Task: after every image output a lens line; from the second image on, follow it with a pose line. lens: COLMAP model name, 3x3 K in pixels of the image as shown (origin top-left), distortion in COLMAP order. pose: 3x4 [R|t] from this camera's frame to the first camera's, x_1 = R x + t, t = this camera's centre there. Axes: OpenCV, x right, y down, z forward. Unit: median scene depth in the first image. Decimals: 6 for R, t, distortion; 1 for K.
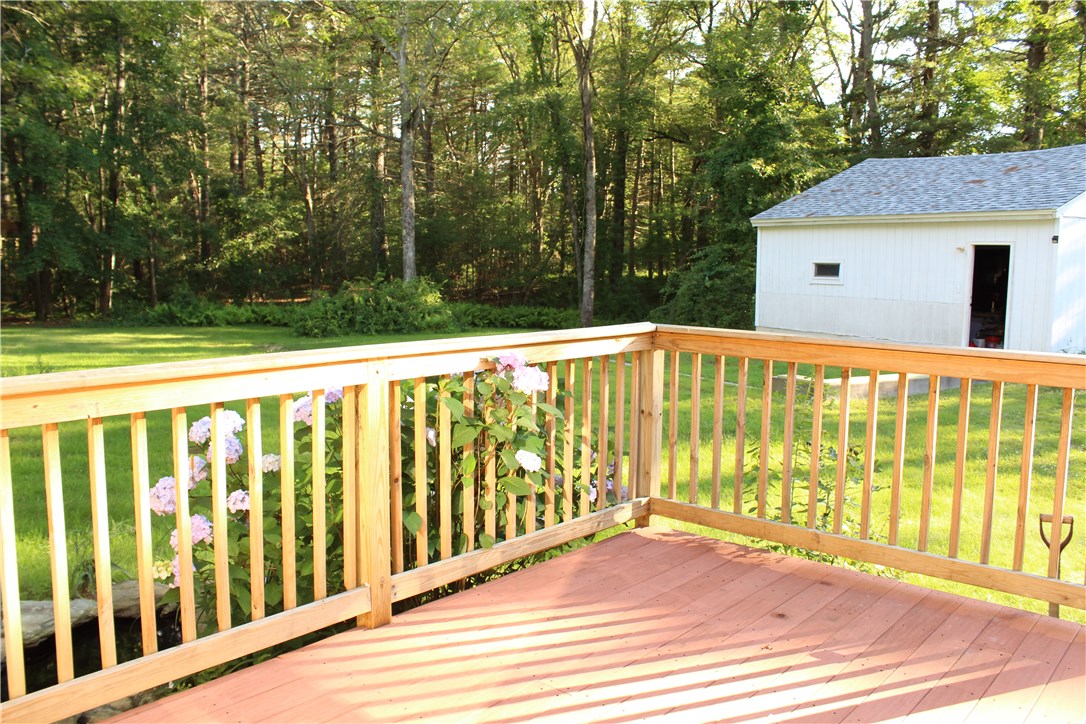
lens RADIAL K [[909.4, 0, 543.0], [0, 909.4, 362.0], [0, 0, 1]] dist [-0.165476, 0.160983]
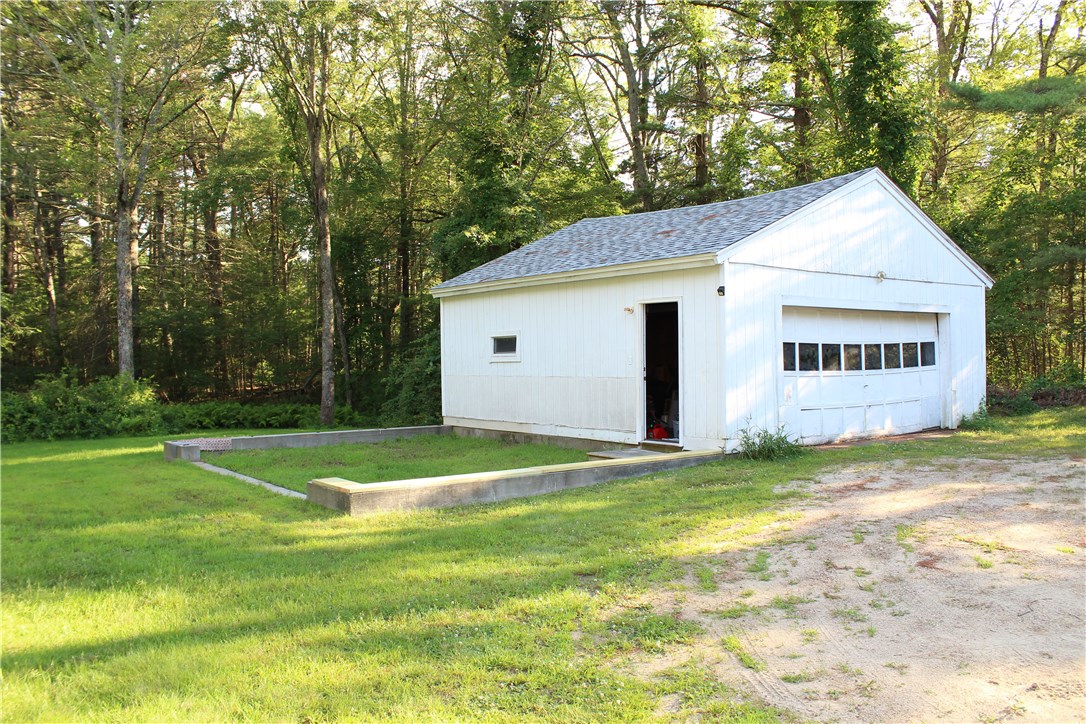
lens RADIAL K [[909.4, 0, 543.0], [0, 909.4, 362.0], [0, 0, 1]] dist [-0.165476, 0.160983]
pose [[0.990707, -0.025772, 0.133553, 0.174908], [0.039968, 0.993698, -0.104725, 0.001676], [-0.130012, 0.109090, 0.985493, 0.123296]]
